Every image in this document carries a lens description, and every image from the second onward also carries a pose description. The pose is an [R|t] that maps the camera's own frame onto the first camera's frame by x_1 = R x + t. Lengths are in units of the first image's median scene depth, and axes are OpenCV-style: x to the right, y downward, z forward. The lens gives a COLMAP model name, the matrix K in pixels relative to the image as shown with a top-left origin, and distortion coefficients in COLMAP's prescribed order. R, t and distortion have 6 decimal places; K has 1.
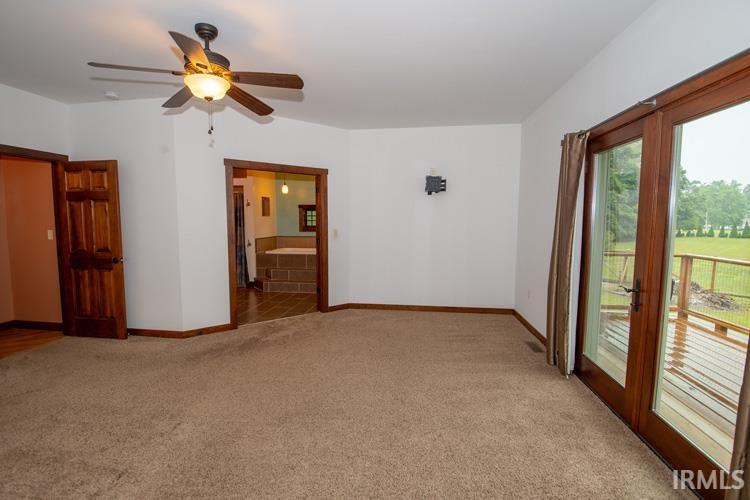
lens RADIAL K [[335.6, 0, 372.3], [0, 335.6, 247.5], [0, 0, 1]] dist [-0.030420, -0.000109]
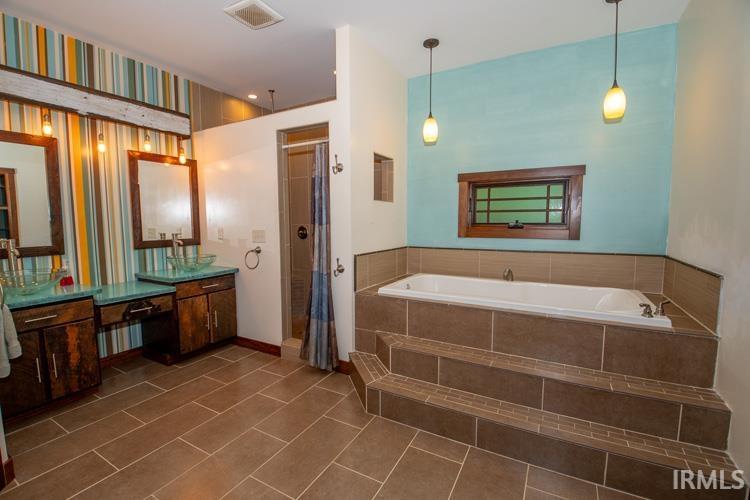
lens RADIAL K [[335.6, 0, 372.3], [0, 335.6, 247.5], [0, 0, 1]] dist [-0.030420, -0.000109]
pose [[0.931480, 0.029221, -0.362616, -0.188417], [-0.028312, 0.999569, 0.007821, -0.039320], [0.362688, 0.002981, 0.931906, 0.643092]]
